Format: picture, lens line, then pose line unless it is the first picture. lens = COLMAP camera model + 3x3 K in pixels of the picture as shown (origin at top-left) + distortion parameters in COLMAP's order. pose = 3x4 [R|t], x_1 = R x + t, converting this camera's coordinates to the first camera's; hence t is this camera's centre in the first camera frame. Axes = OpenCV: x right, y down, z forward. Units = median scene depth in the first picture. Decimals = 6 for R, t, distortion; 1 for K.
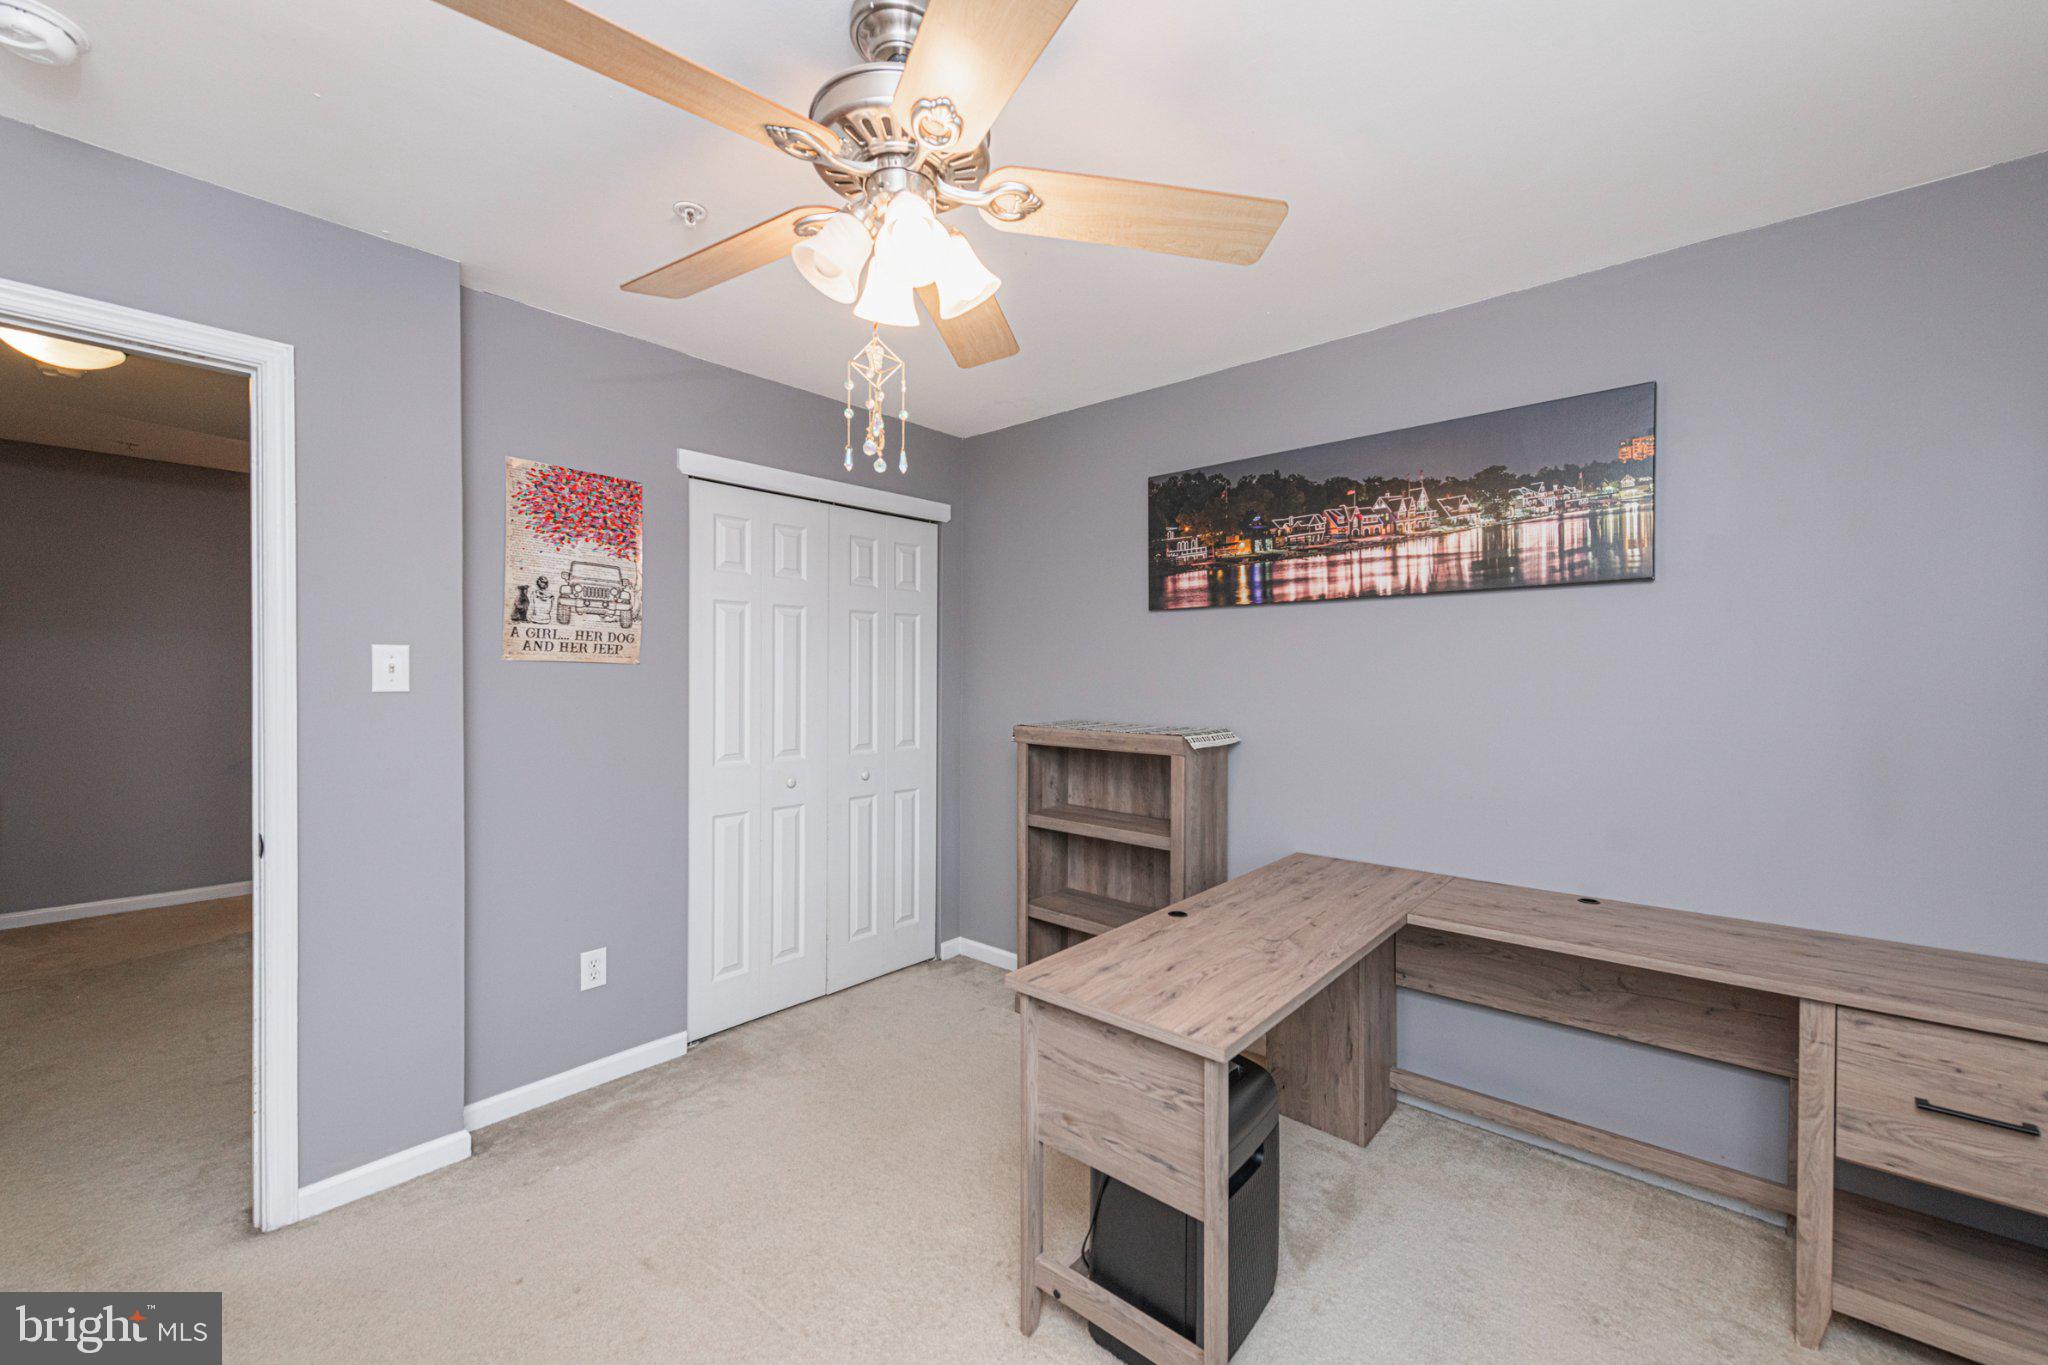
lens RADIAL K [[816.4, 0, 1022.0], [0, 816.4, 683.0], [0, 0, 1]] dist [0.001026, 0.000012]
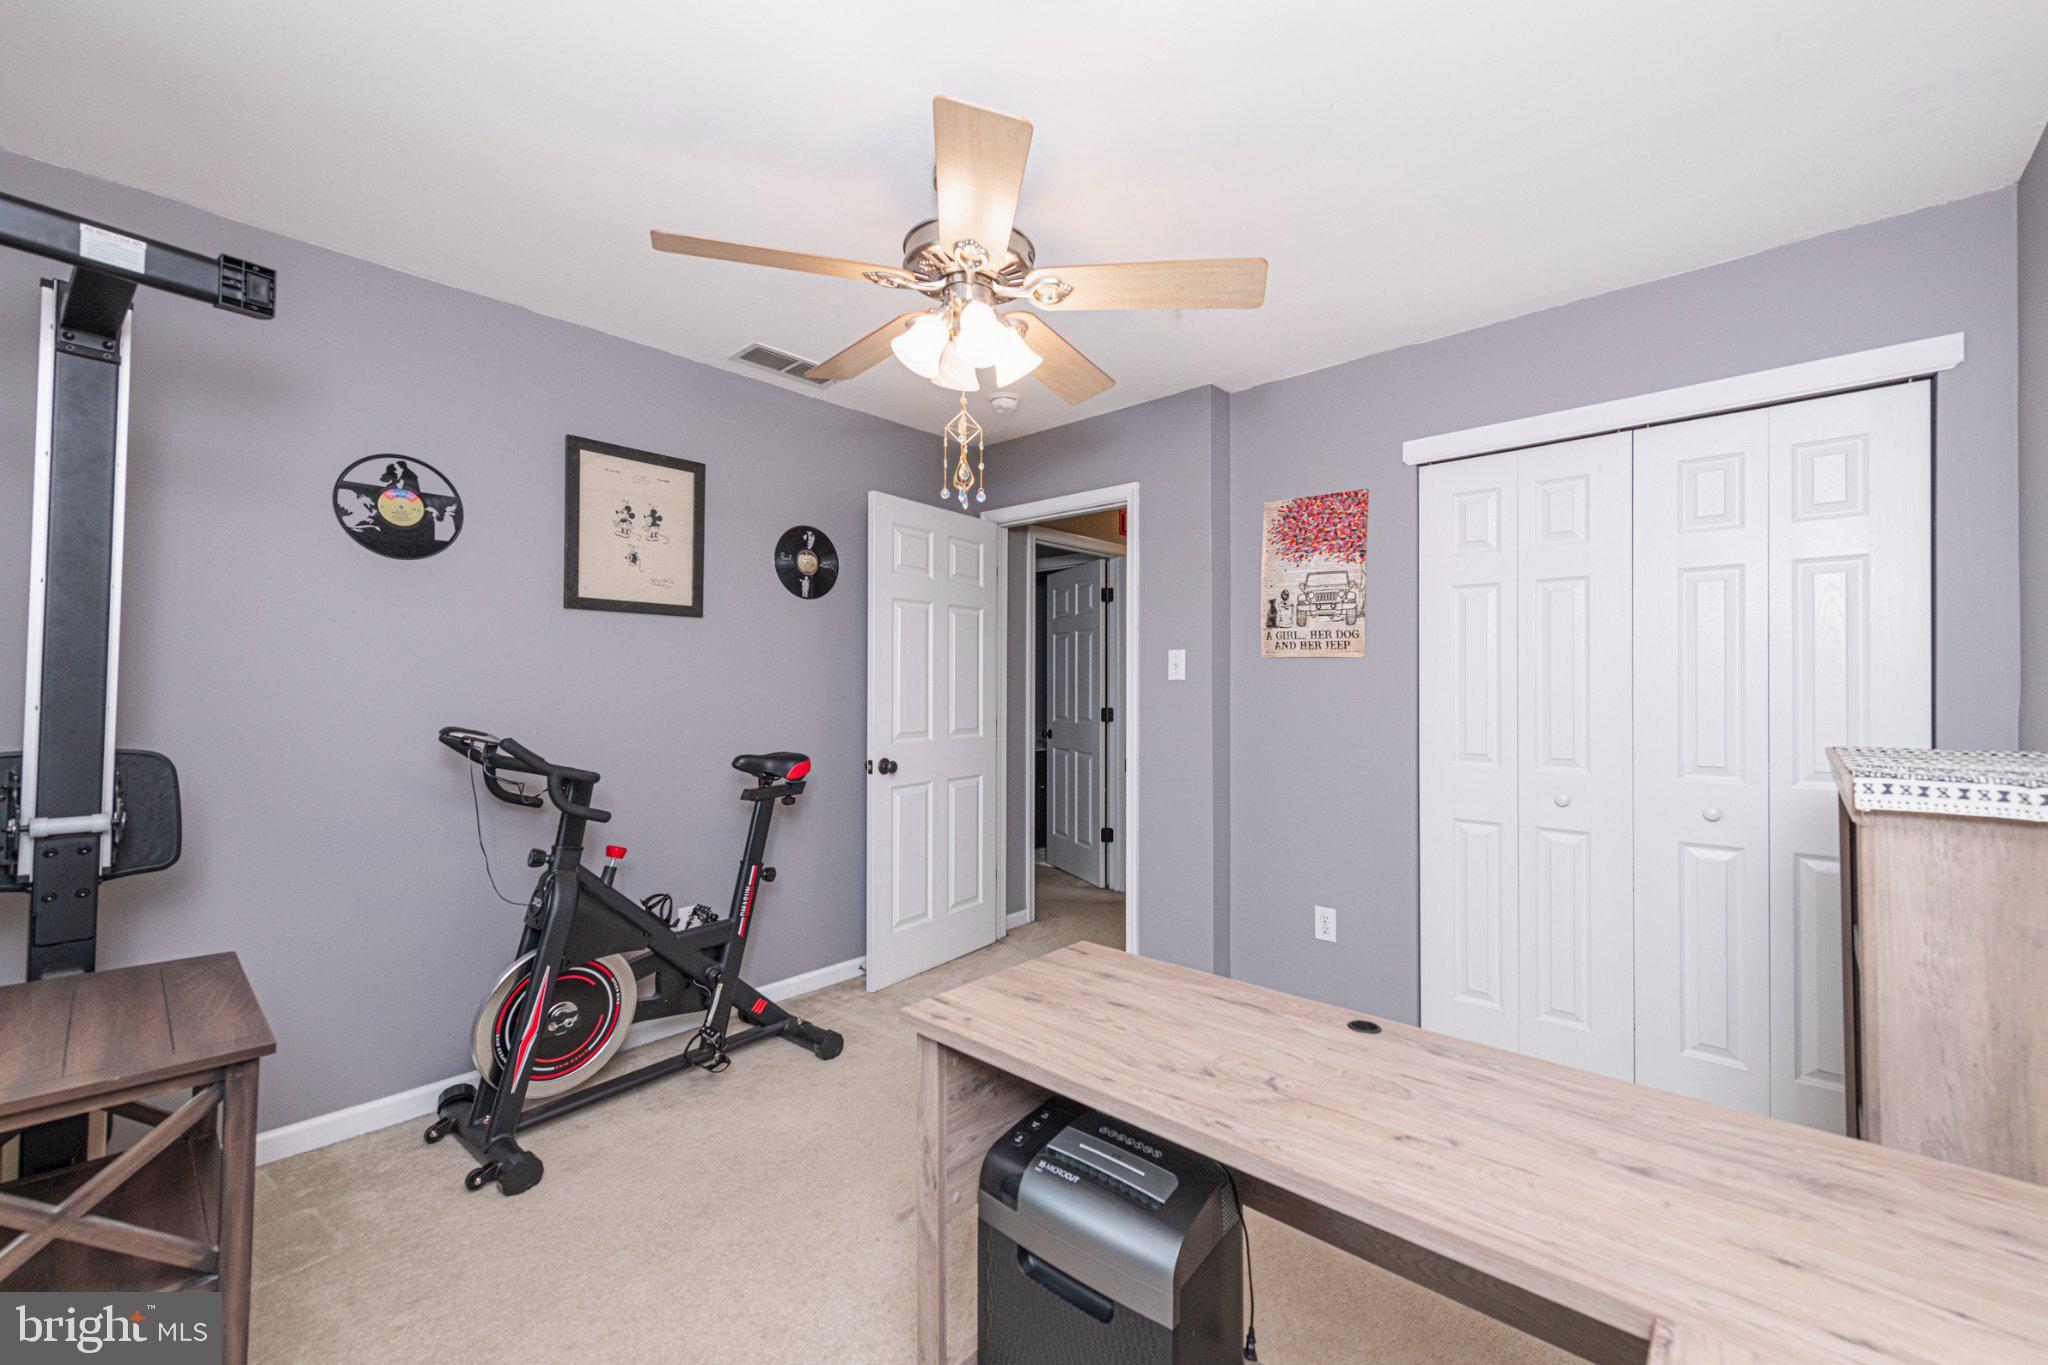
lens RADIAL K [[816.4, 0, 1022.0], [0, 816.4, 683.0], [0, 0, 1]] dist [0.001026, 0.000012]
pose [[-0.014876, -0.008722, -0.999851, 0.671659], [-0.013563, 0.999872, -0.008520, 0.028241], [0.999797, 0.013434, -0.014992, 0.621433]]
